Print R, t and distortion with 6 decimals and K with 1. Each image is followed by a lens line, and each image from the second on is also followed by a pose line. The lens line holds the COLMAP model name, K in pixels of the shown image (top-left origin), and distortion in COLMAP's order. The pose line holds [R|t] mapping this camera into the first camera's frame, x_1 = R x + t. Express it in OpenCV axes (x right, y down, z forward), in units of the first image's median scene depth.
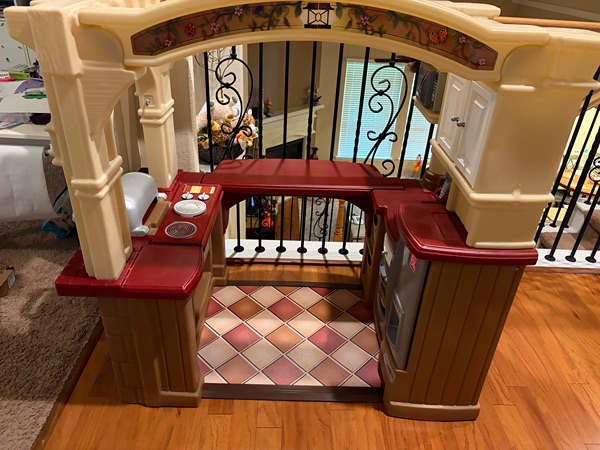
lens RADIAL K [[459.7, 0, 300.0], [0, 459.7, 225.0], [0, 0, 1]] dist [0.047679, -0.000650]
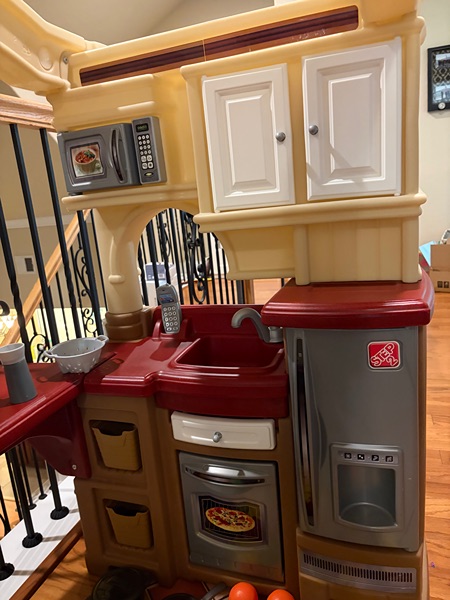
lens RADIAL K [[460.8, 0, 225.0], [0, 460.8, 300.0], [0, 0, 1]] dist [0.012764, -0.002055]
pose [[0.329586, -0.290143, 0.898437, -0.202920], [0.571544, 0.818744, 0.054739, -0.076505], [-0.751472, 0.495455, 0.435676, 0.554479]]
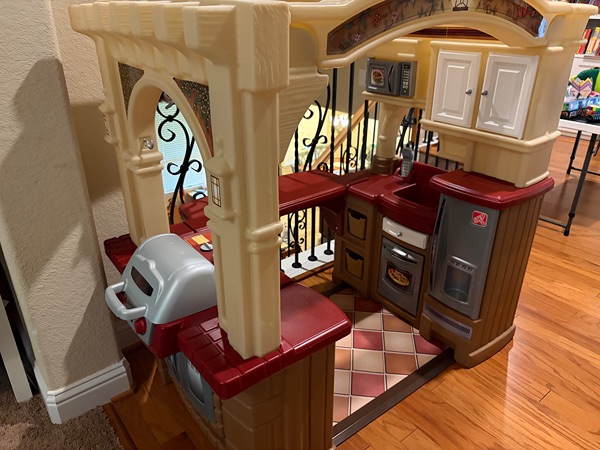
lens RADIAL K [[460.8, 0, 300.0], [0, 460.8, 225.0], [0, 0, 1]] dist [0.012764, -0.002055]
pose [[0.793312, -0.300184, 0.529666, -0.454159], [0.338454, 0.940619, 0.026166, -0.053263], [-0.506068, 0.158510, 0.847803, 0.170785]]
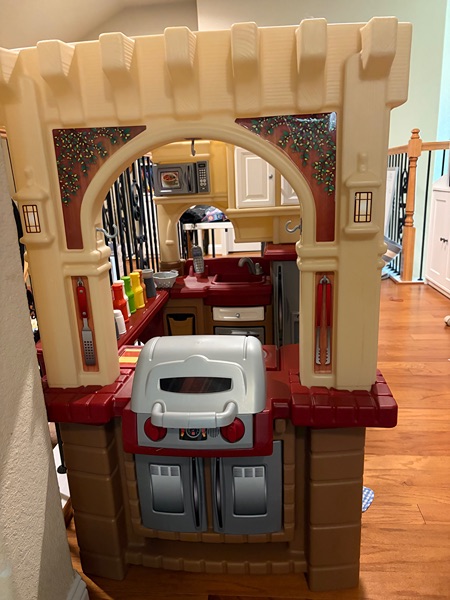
lens RADIAL K [[461.9, 0, 226.1], [0, 461.9, 302.2], [0, 0, 1]] dist [0.088105, -0.000759]
pose [[0.107500, -0.317412, 0.942175, -0.721148], [0.545737, 0.810971, 0.210944, -0.181409], [-0.831033, 0.491503, 0.260403, 0.579356]]
